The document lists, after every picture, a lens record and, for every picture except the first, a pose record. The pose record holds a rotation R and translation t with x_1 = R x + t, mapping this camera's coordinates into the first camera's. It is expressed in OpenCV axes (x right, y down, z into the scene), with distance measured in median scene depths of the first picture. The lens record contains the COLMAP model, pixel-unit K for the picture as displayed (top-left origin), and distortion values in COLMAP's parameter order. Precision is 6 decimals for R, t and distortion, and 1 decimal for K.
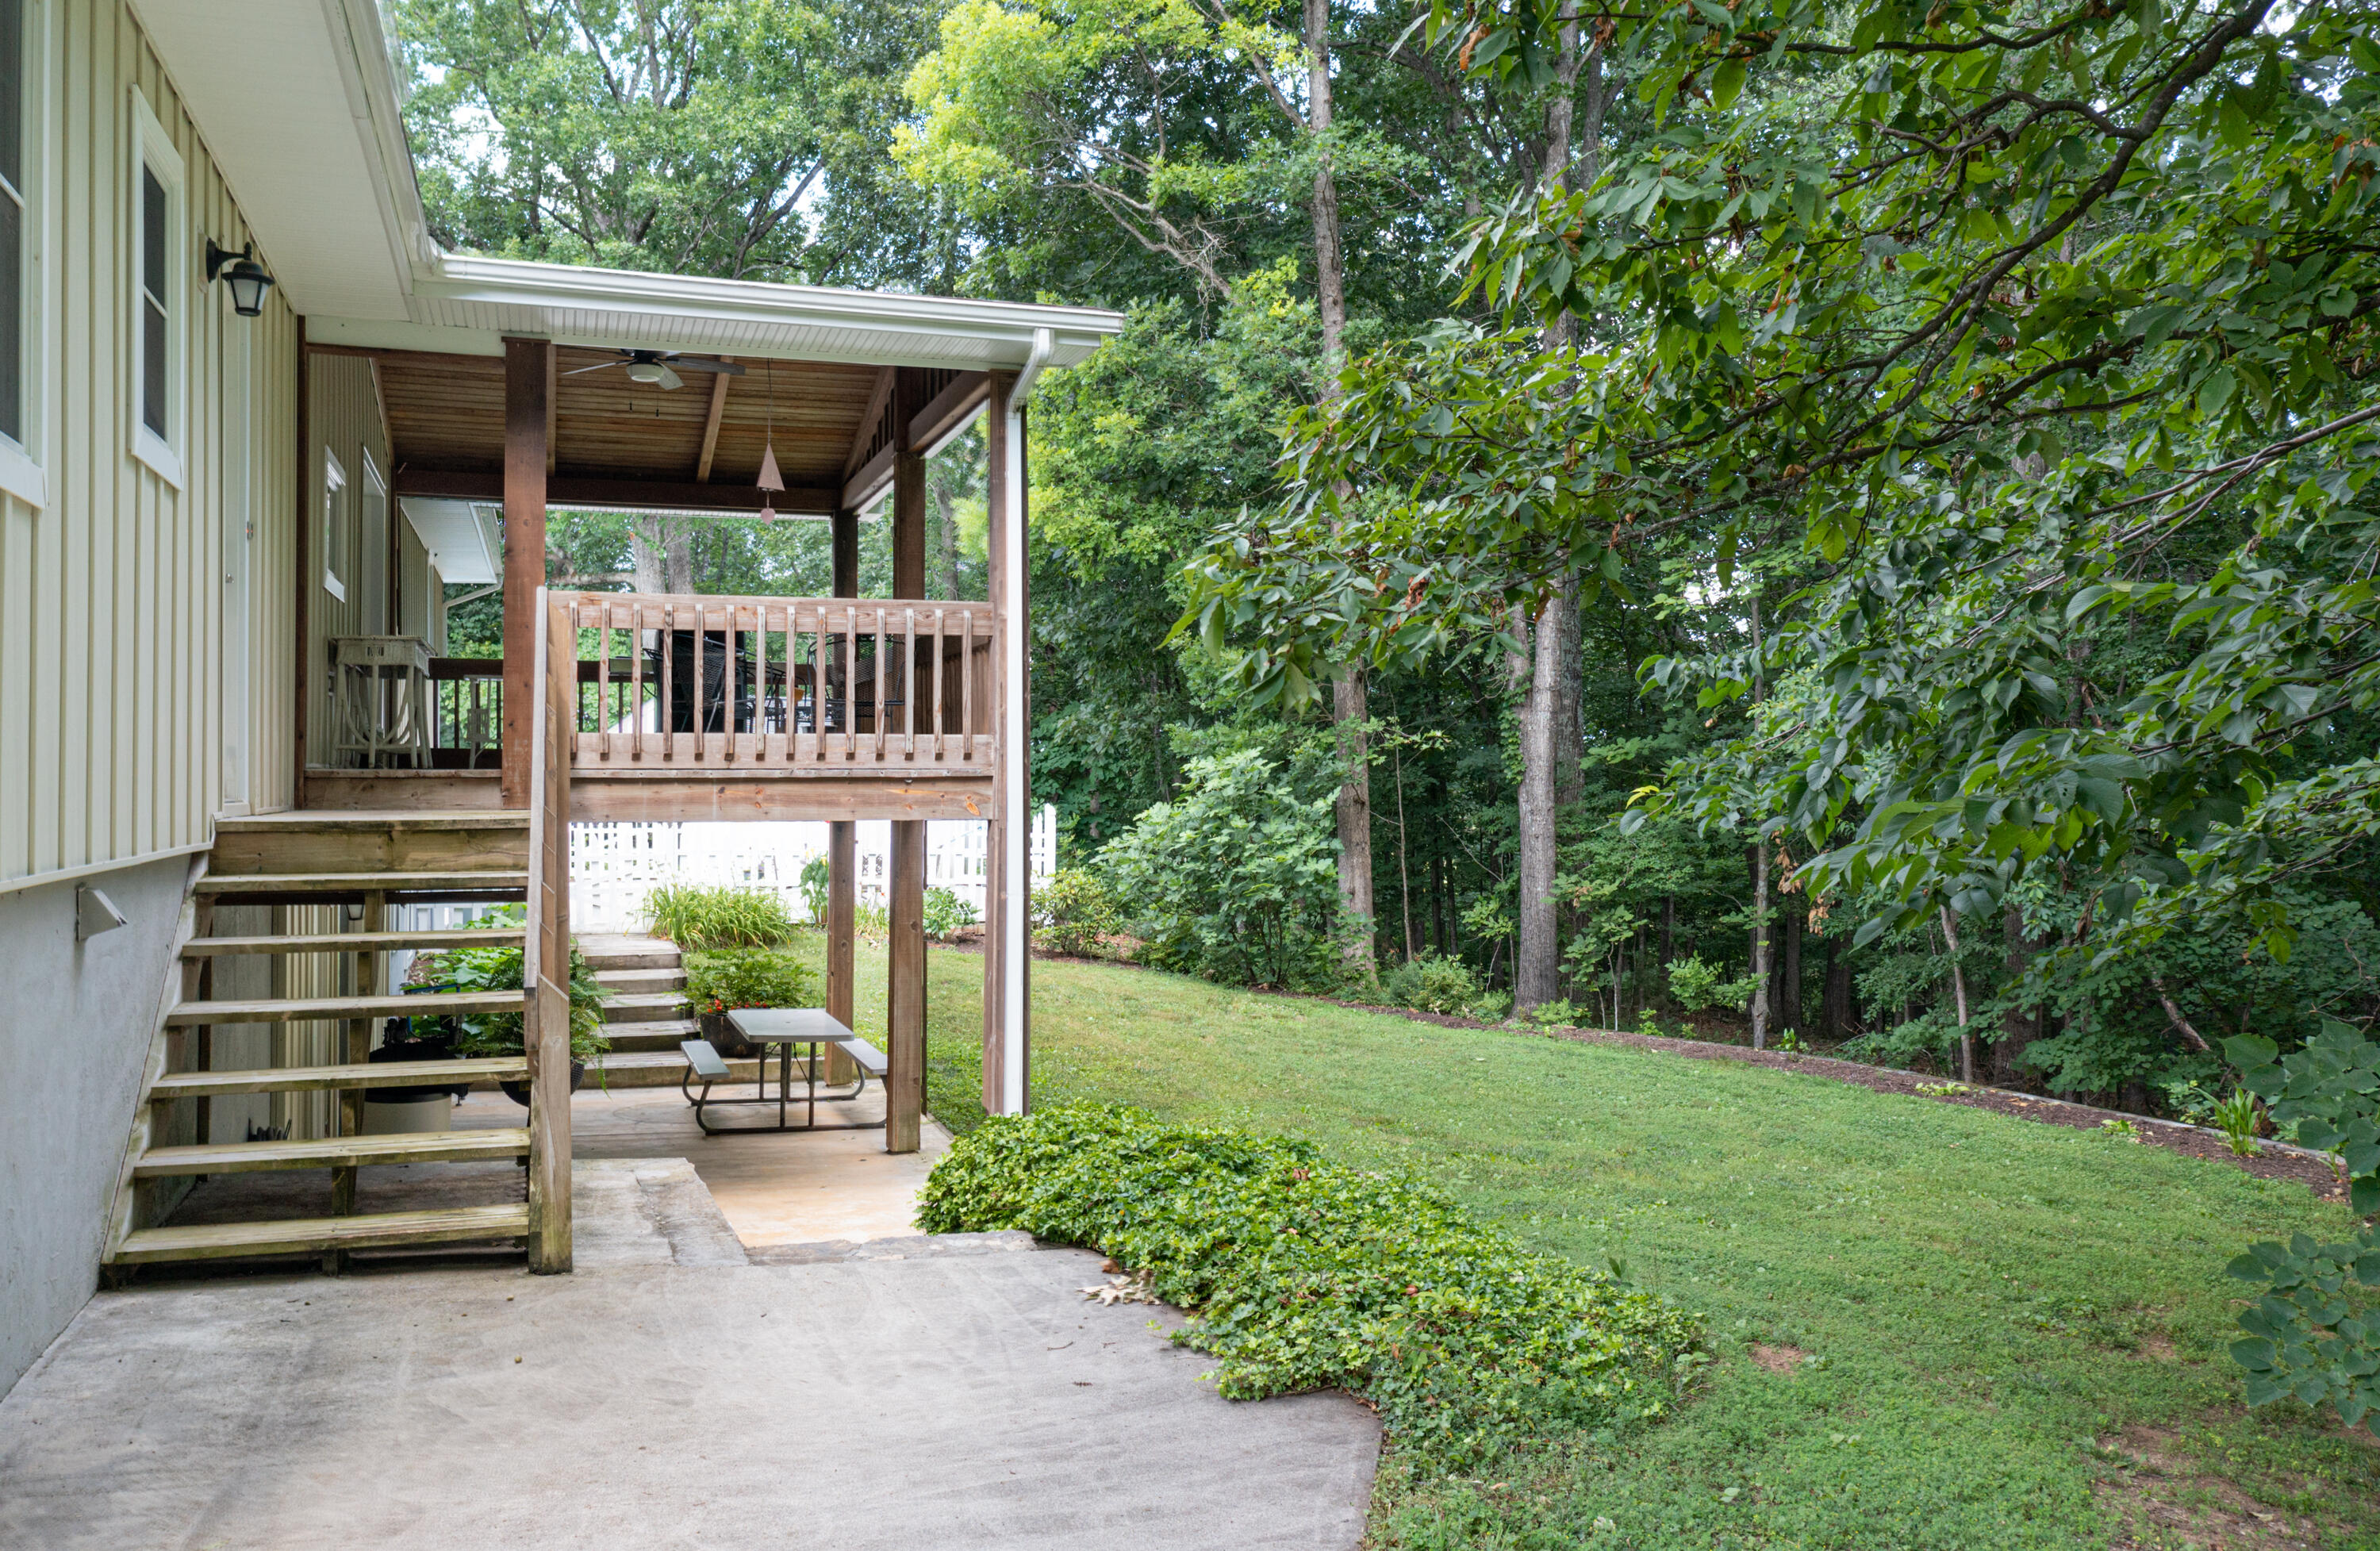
lens RADIAL K [[1775.2, 0, 1213.6], [0, 1775.2, 856.7], [0, 0, 1]] dist [-0.009113, 0.000926]
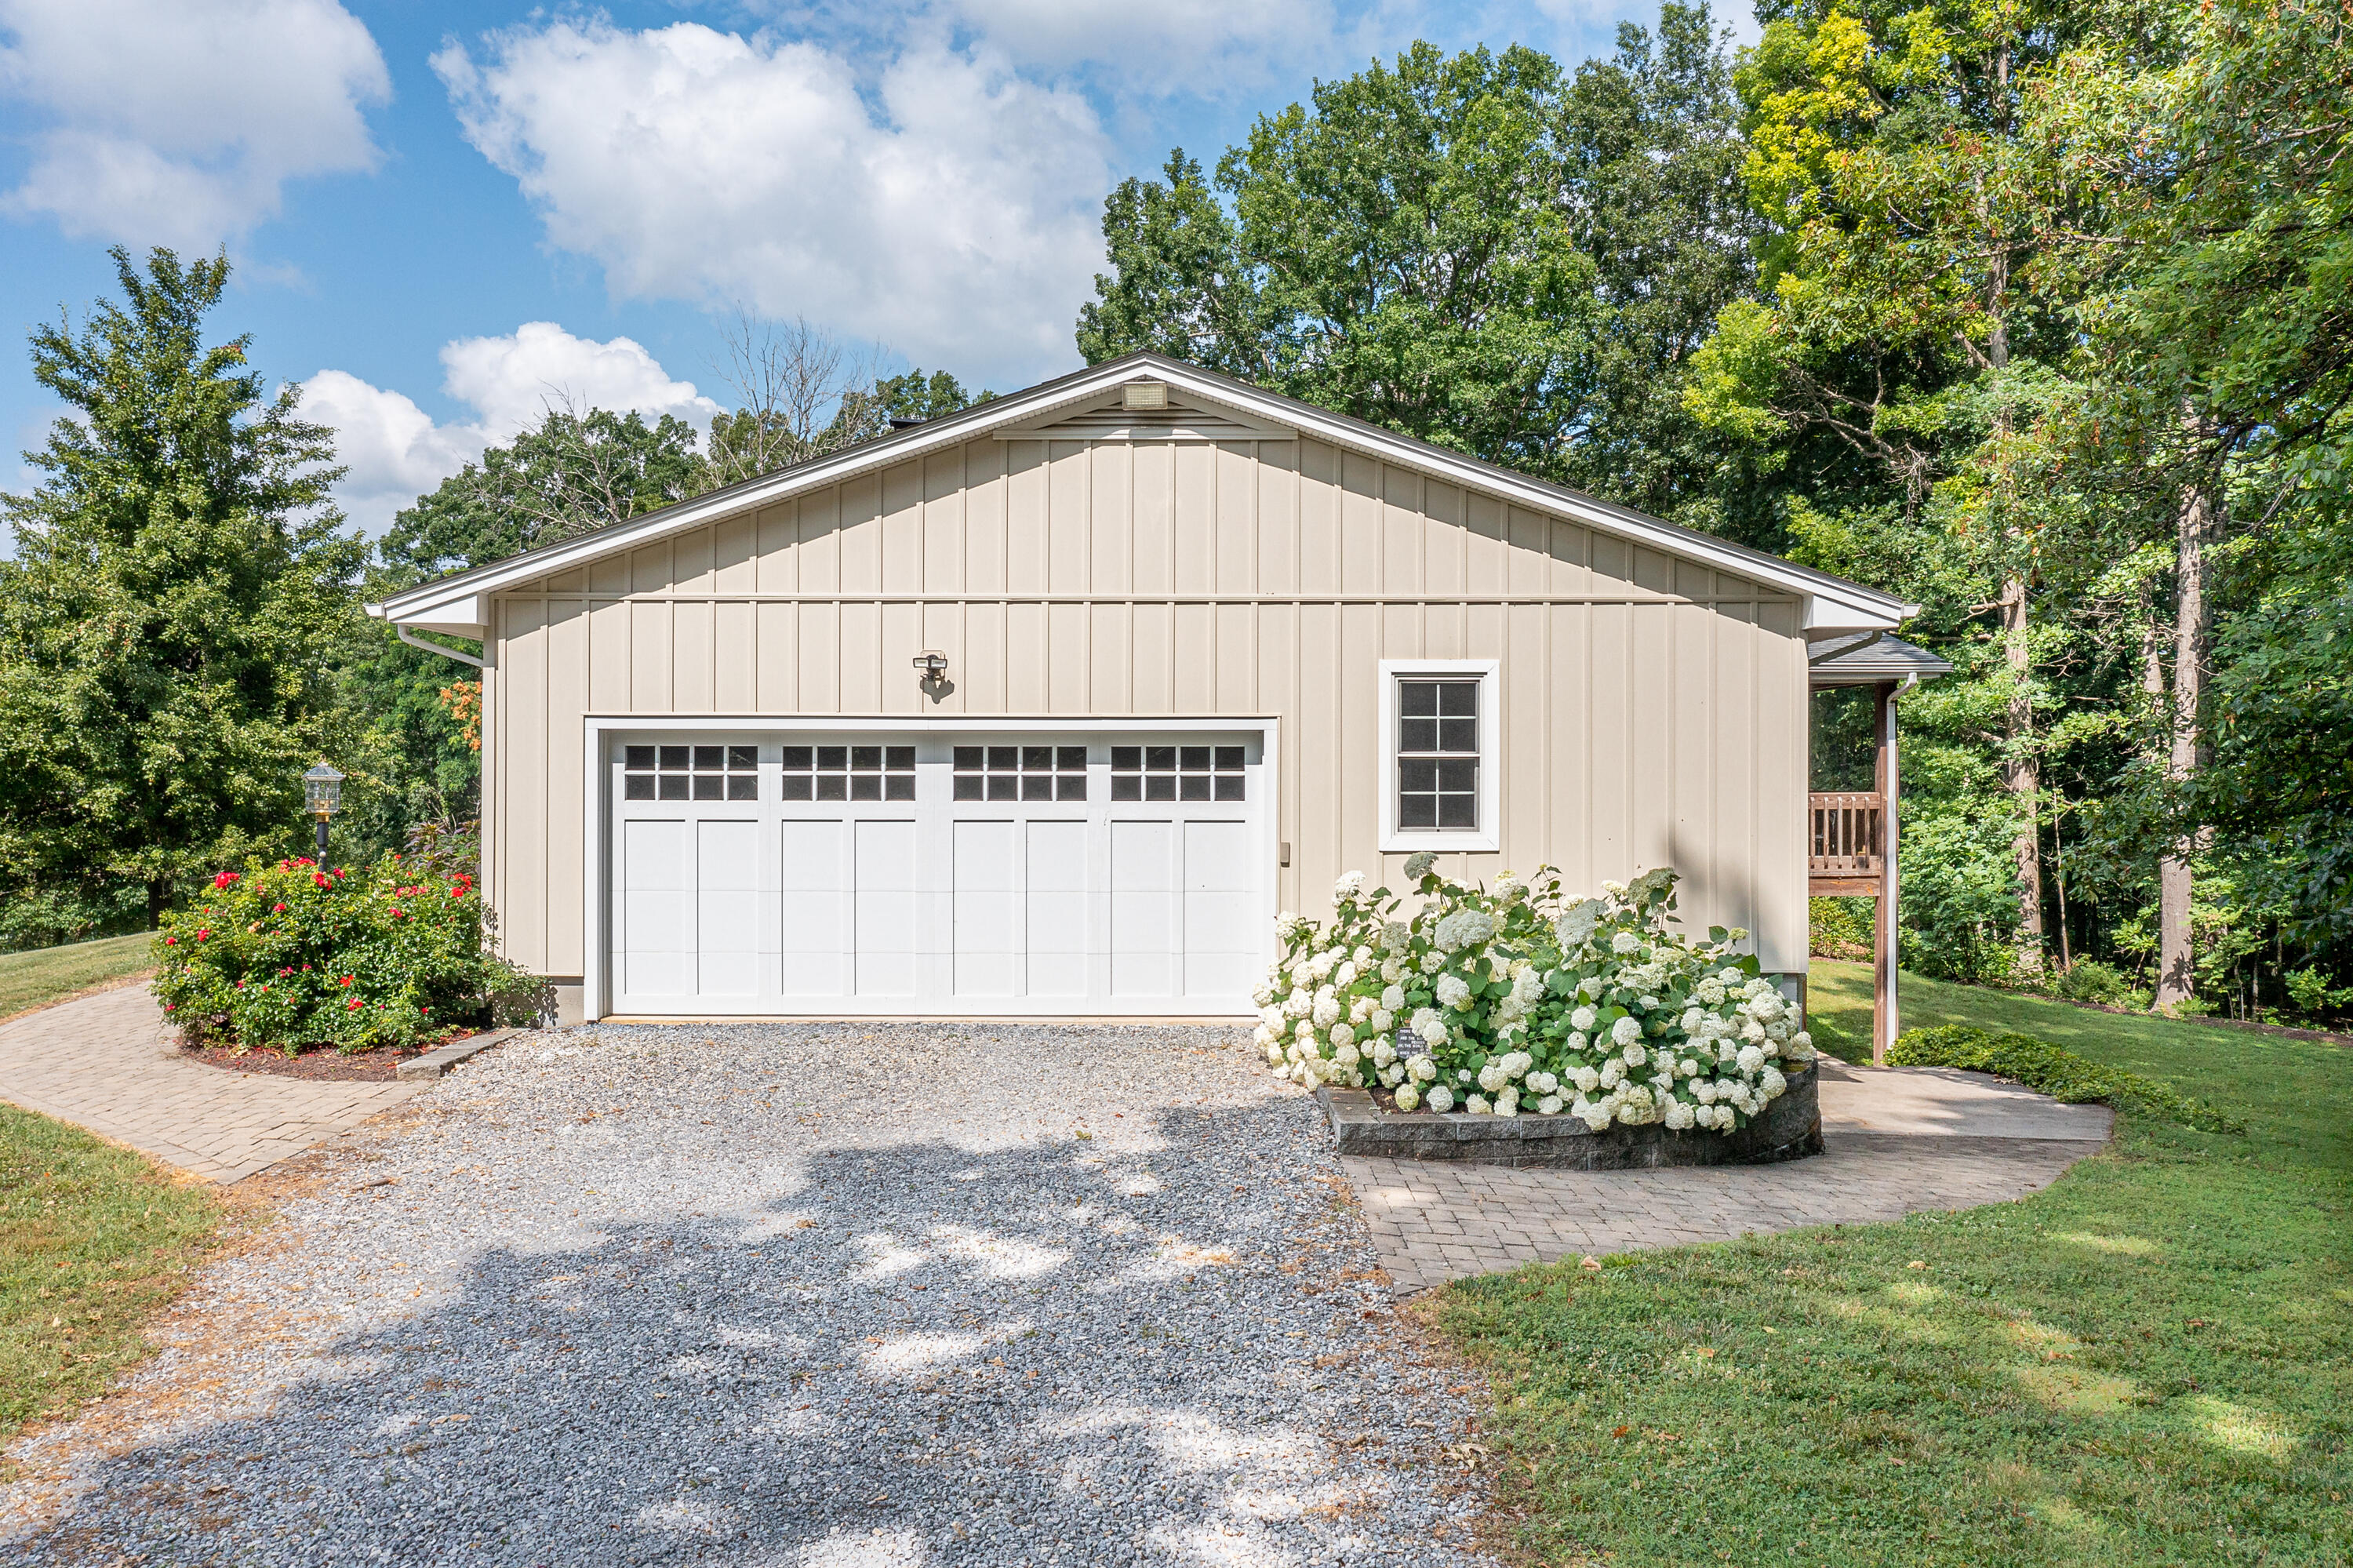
lens RADIAL K [[1862.0, 0, 1181.3], [0, 1862.0, 804.8], [0, 0, 1]] dist [0.006636, 0.003607]
pose [[0.951473, 0.000352, -0.307732, -0.102564], [-0.005700, 0.999848, -0.016479, -0.038767], [0.307679, 0.017433, 0.951330, -0.599711]]
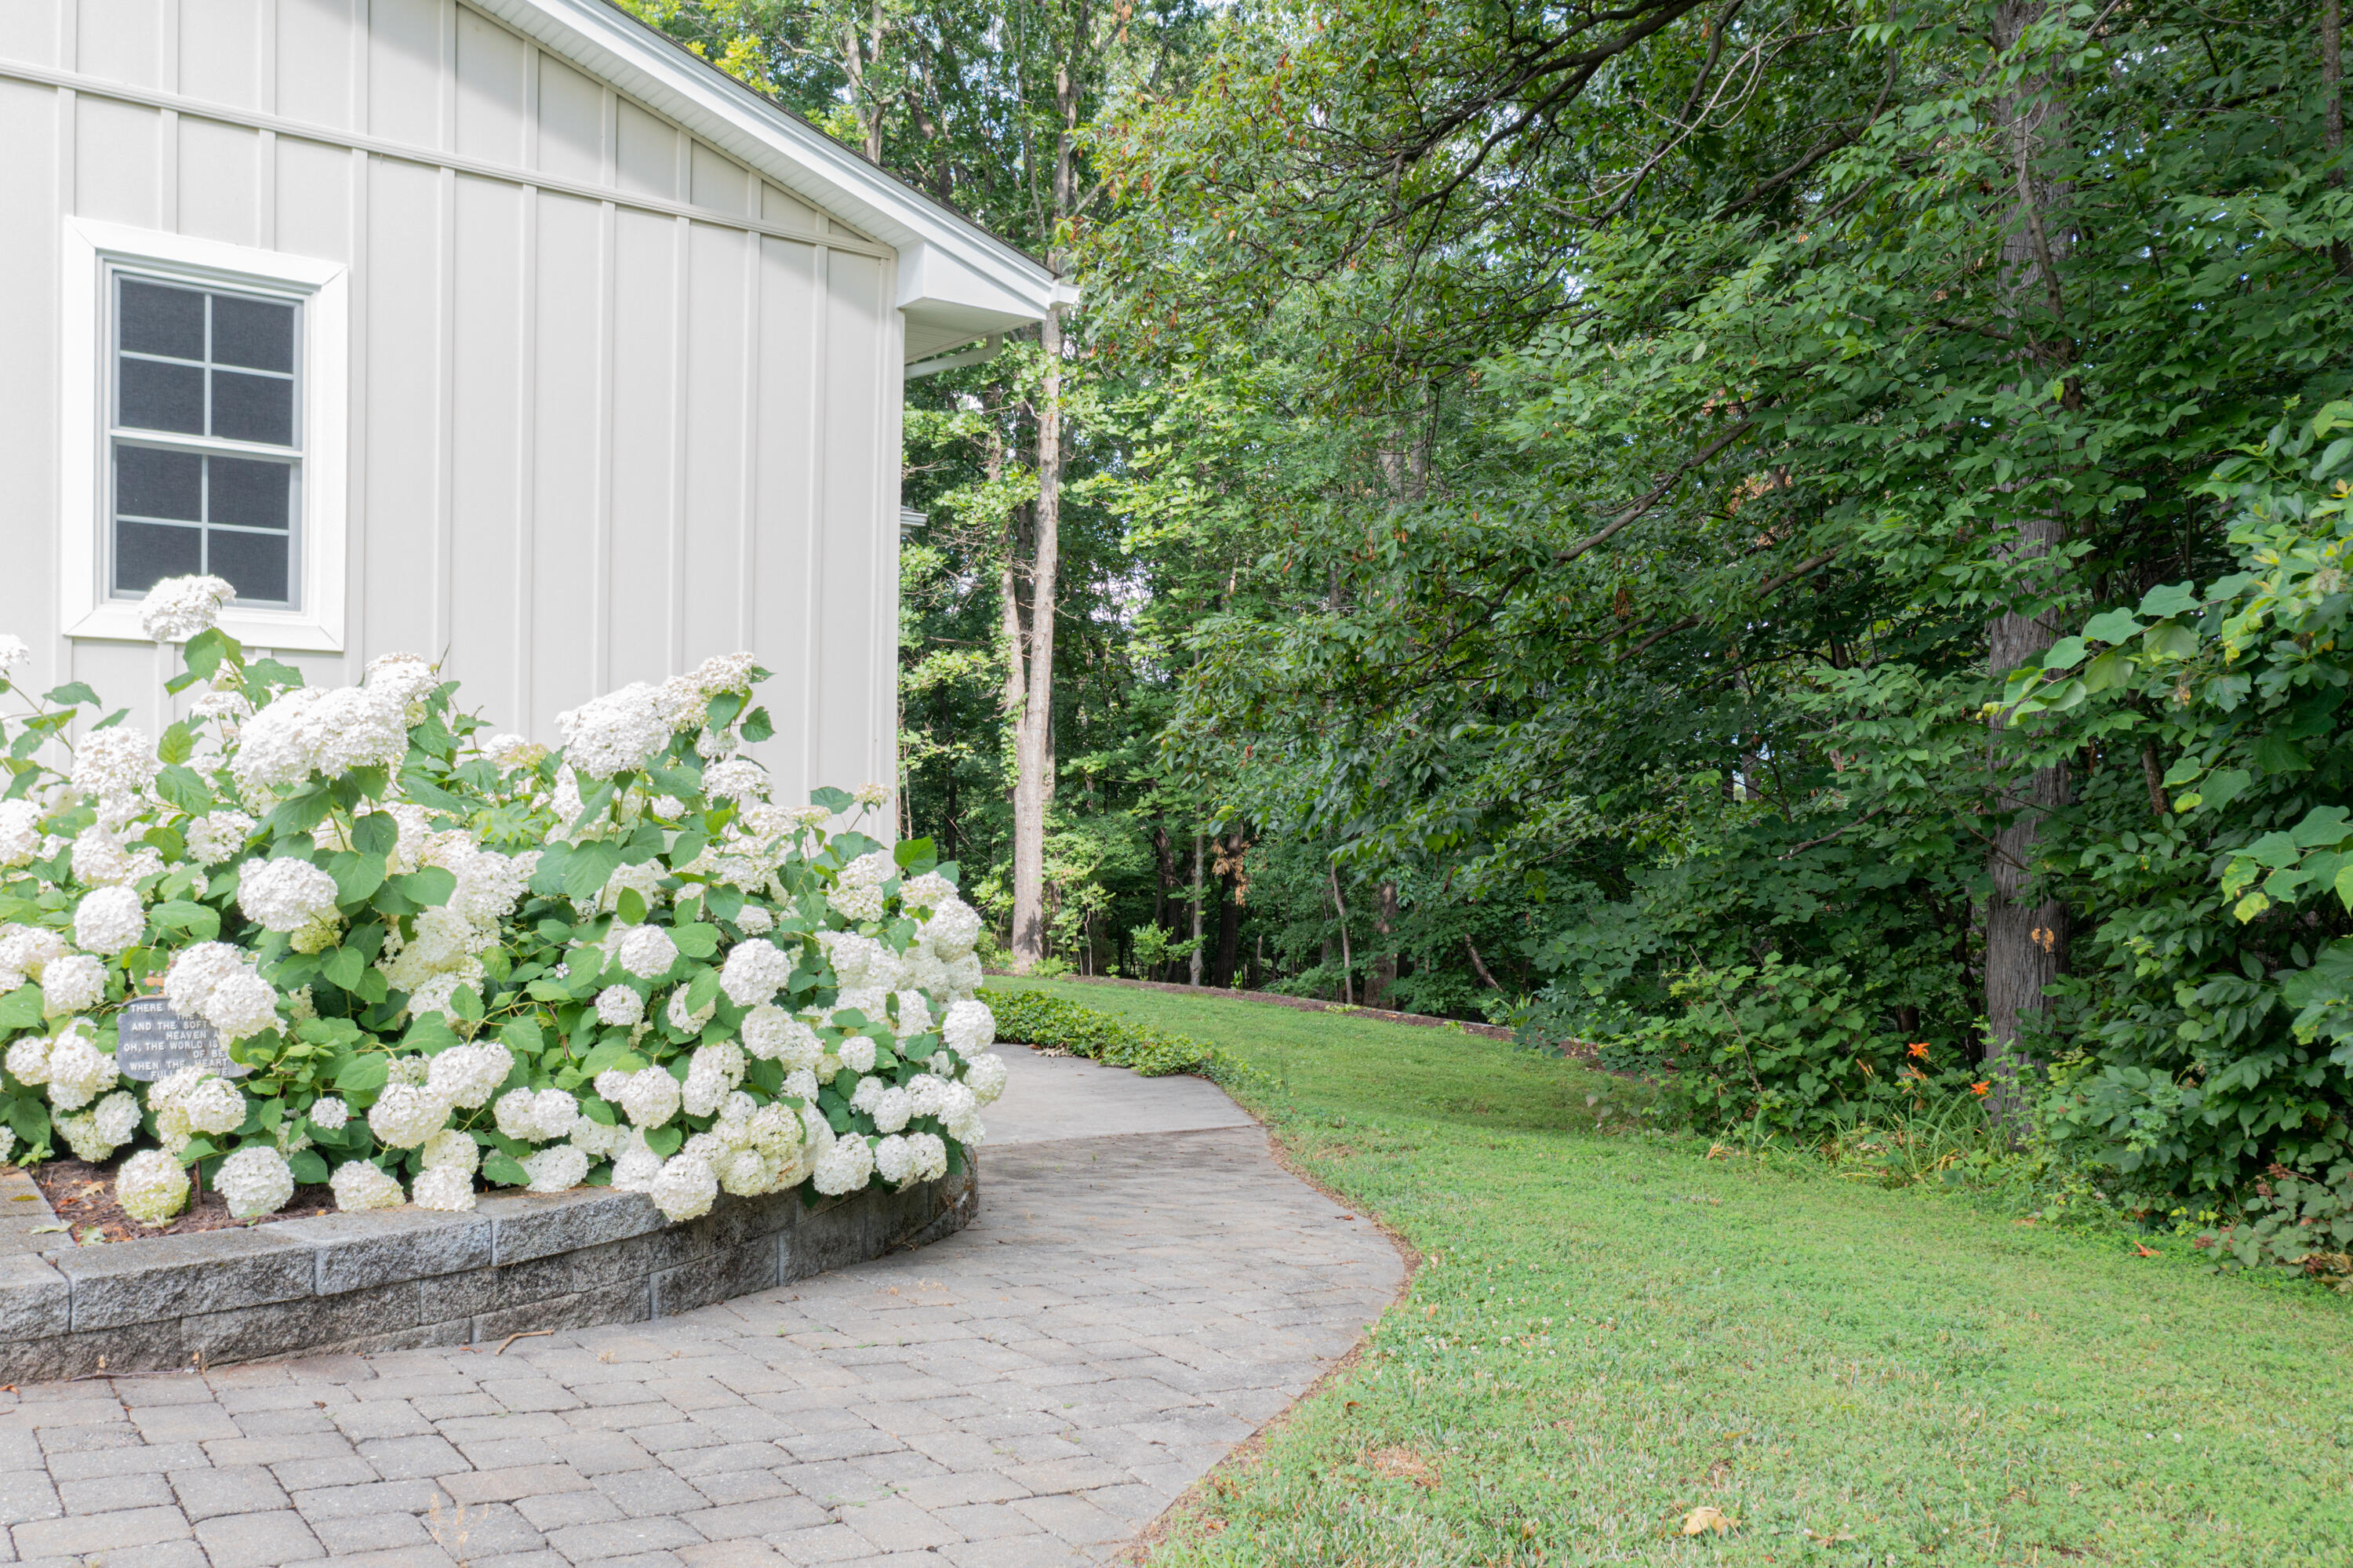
lens RADIAL K [[1862.0, 0, 1156.1], [0, 1862.0, 838.8], [0, 0, 1]] dist [0.006636, 0.003607]
pose [[0.946498, 0.012150, 0.322481, -0.168343], [-0.011868, 0.999926, -0.002843, -0.001670], [-0.322492, -0.001136, 0.946571, -0.293847]]
